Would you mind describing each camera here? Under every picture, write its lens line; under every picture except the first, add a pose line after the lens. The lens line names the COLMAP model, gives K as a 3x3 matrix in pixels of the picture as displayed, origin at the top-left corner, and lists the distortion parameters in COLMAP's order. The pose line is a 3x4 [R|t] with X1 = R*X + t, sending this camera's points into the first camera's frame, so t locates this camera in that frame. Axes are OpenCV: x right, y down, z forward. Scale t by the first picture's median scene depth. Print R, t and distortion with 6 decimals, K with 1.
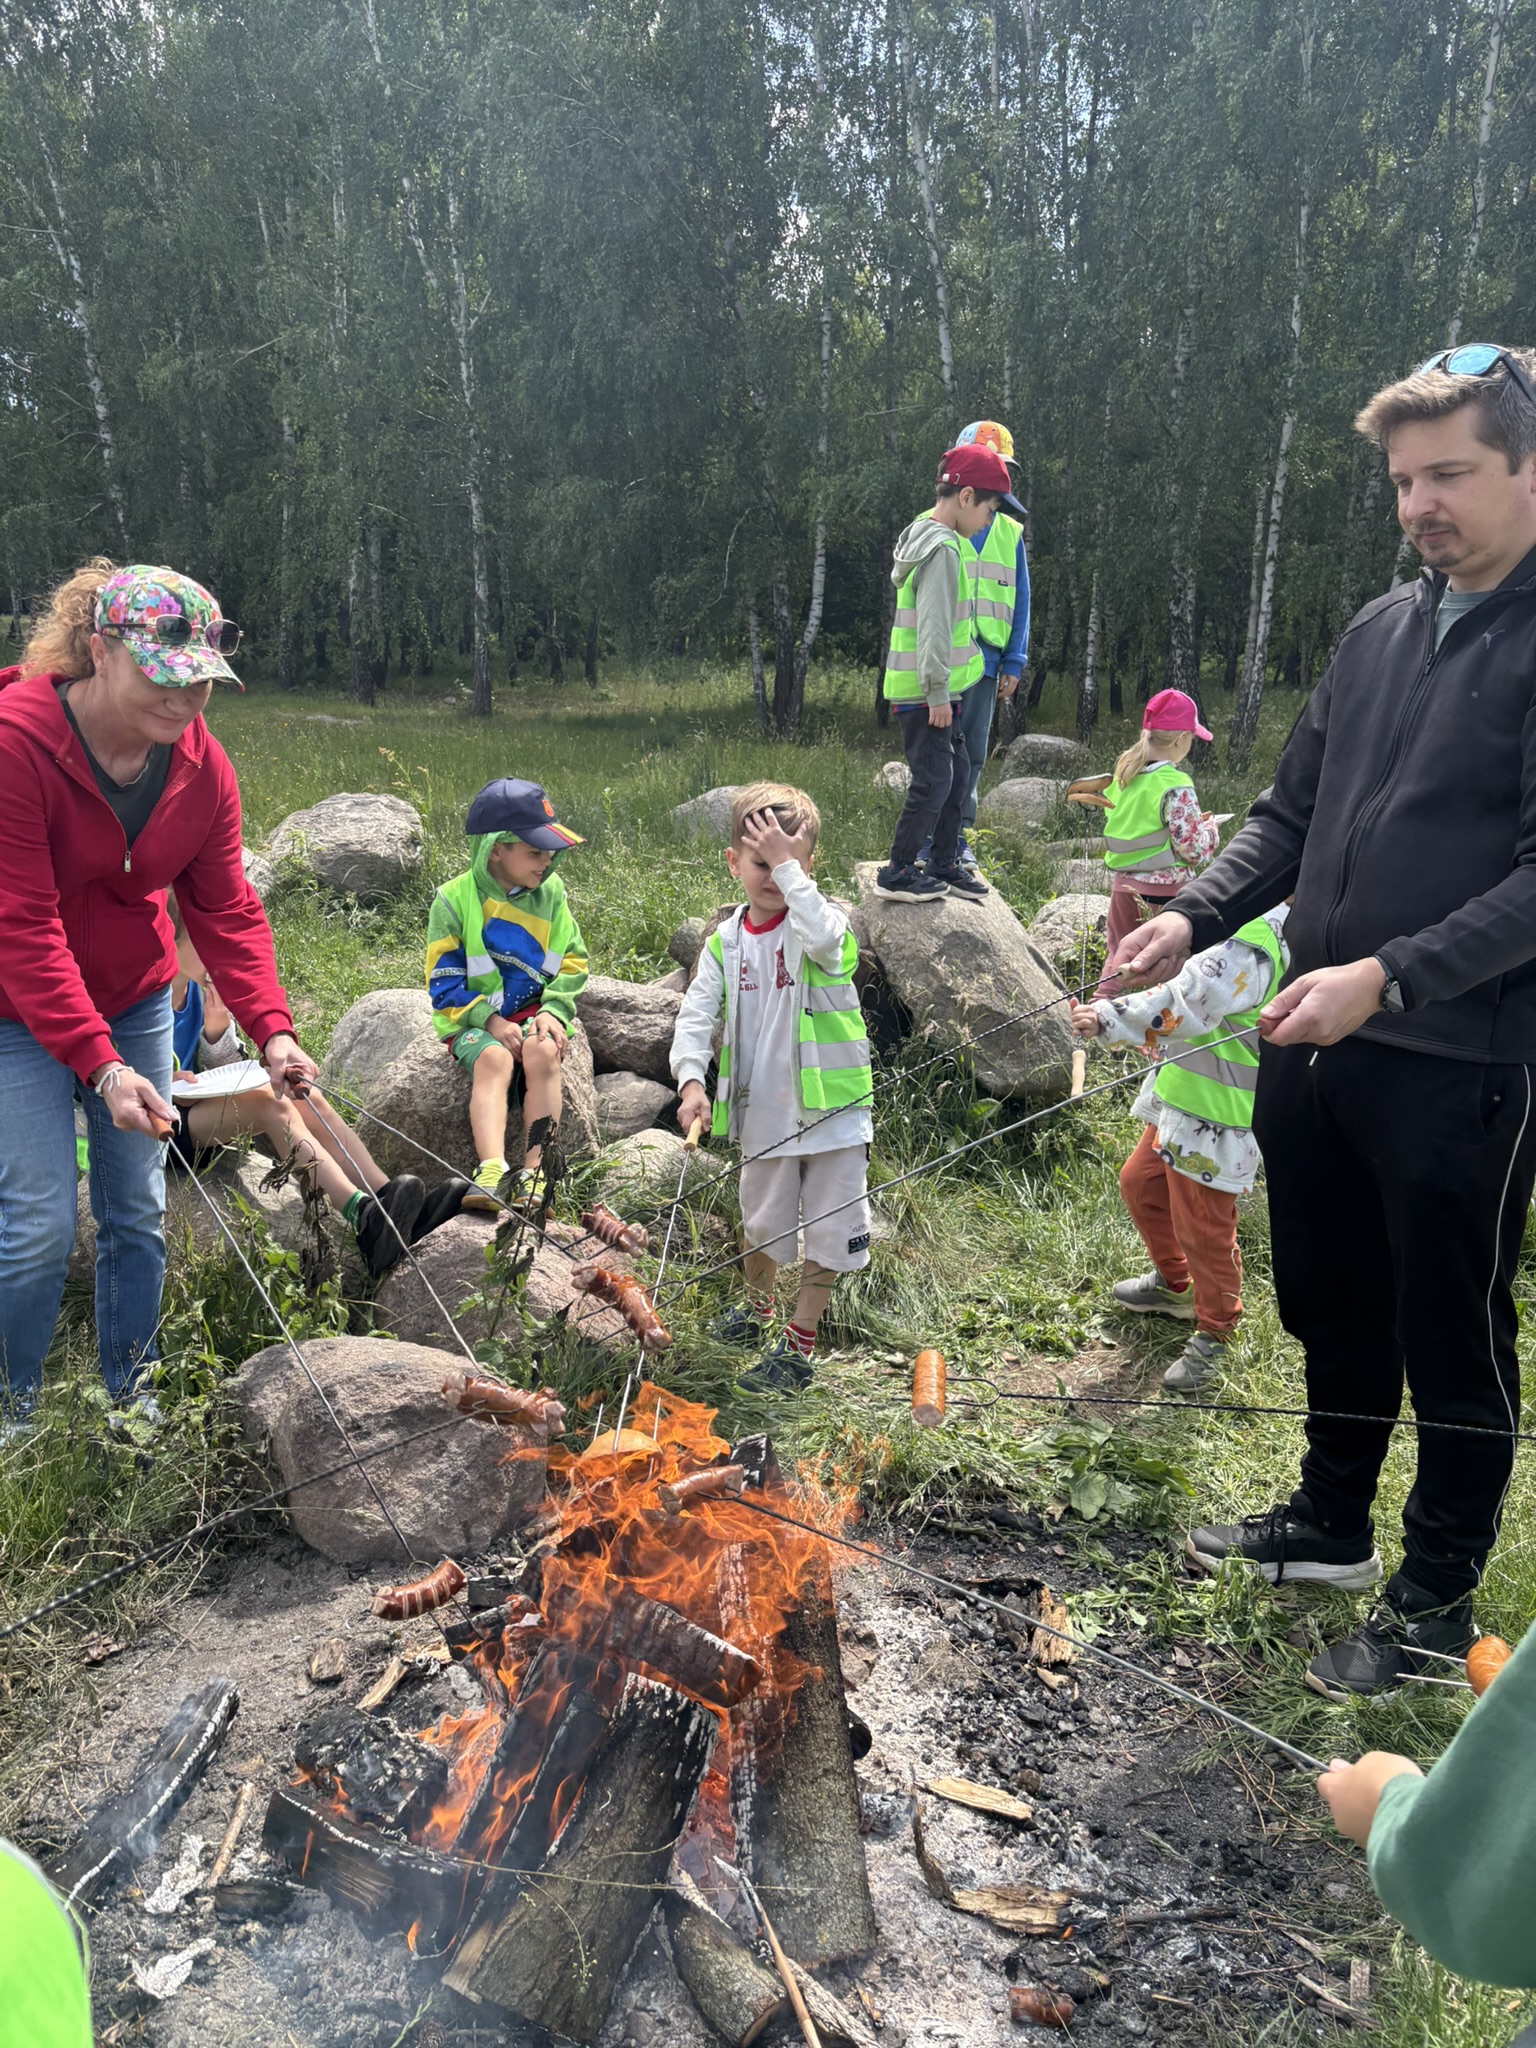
lens RADIAL K [[1579.0, 0, 772.9], [0, 1579.0, 1036.4], [0, 0, 1]] dist [0.045323, -0.047205]
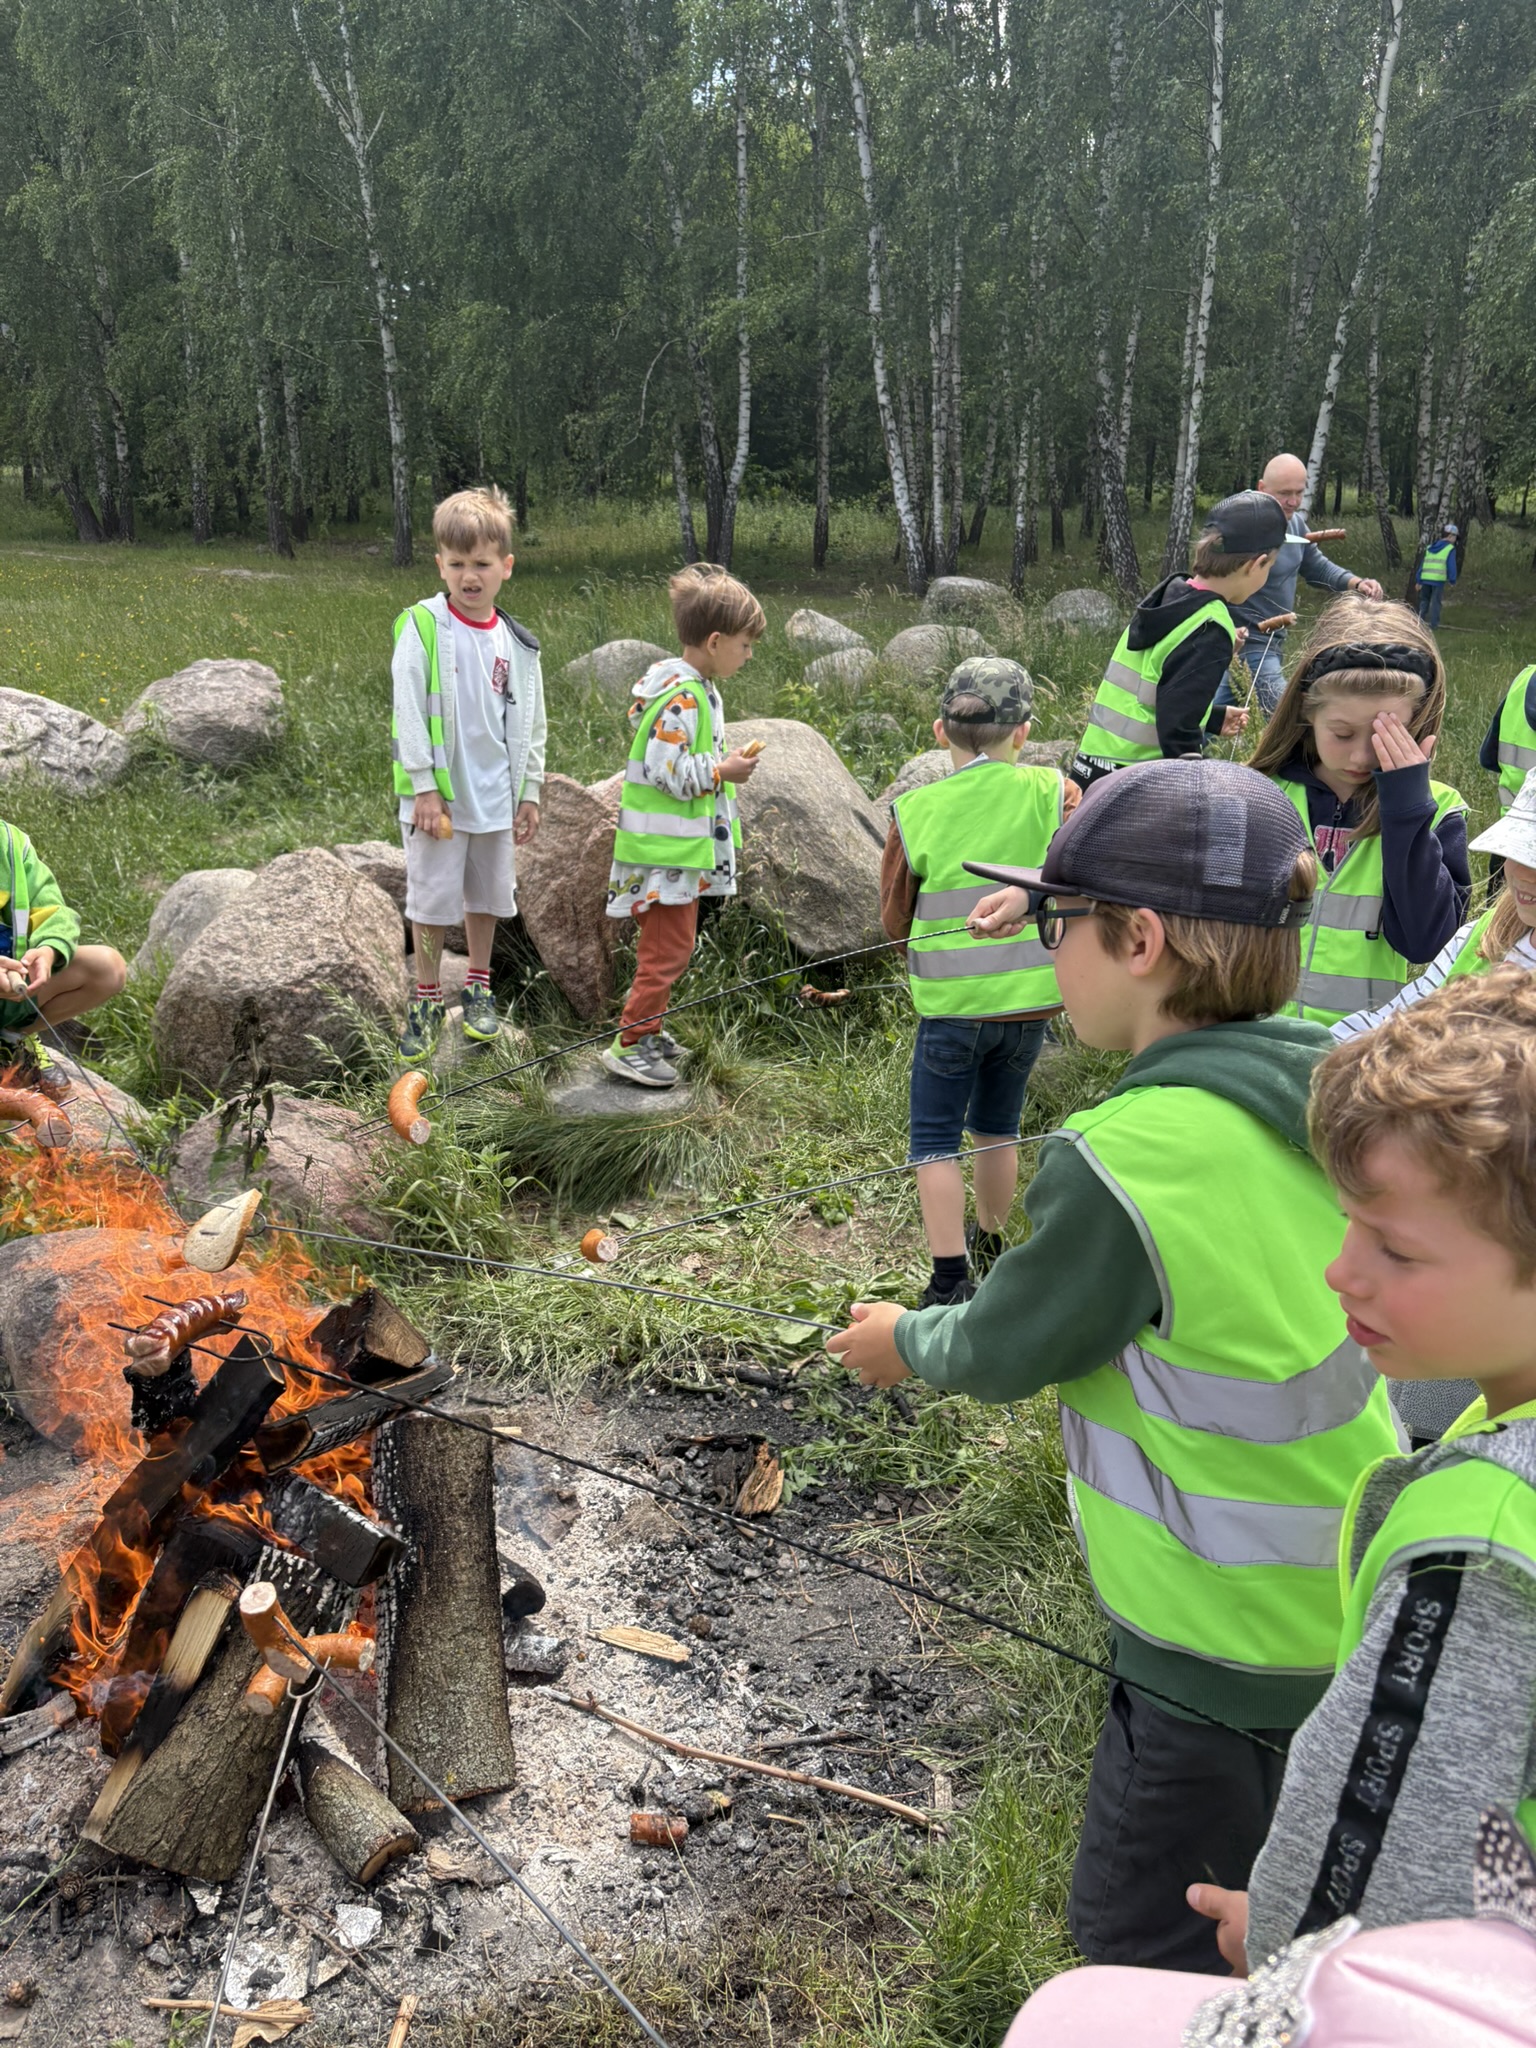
lens RADIAL K [[1579.0, 0, 775.3], [0, 1579.0, 1041.2], [0, 0, 1]] dist [0.045323, -0.047205]
pose [[0.999019, -0.029966, 0.032603, 0.174889], [0.026727, 0.995058, 0.095628, -0.020068], [-0.035307, -0.094662, 0.994883, -0.021294]]
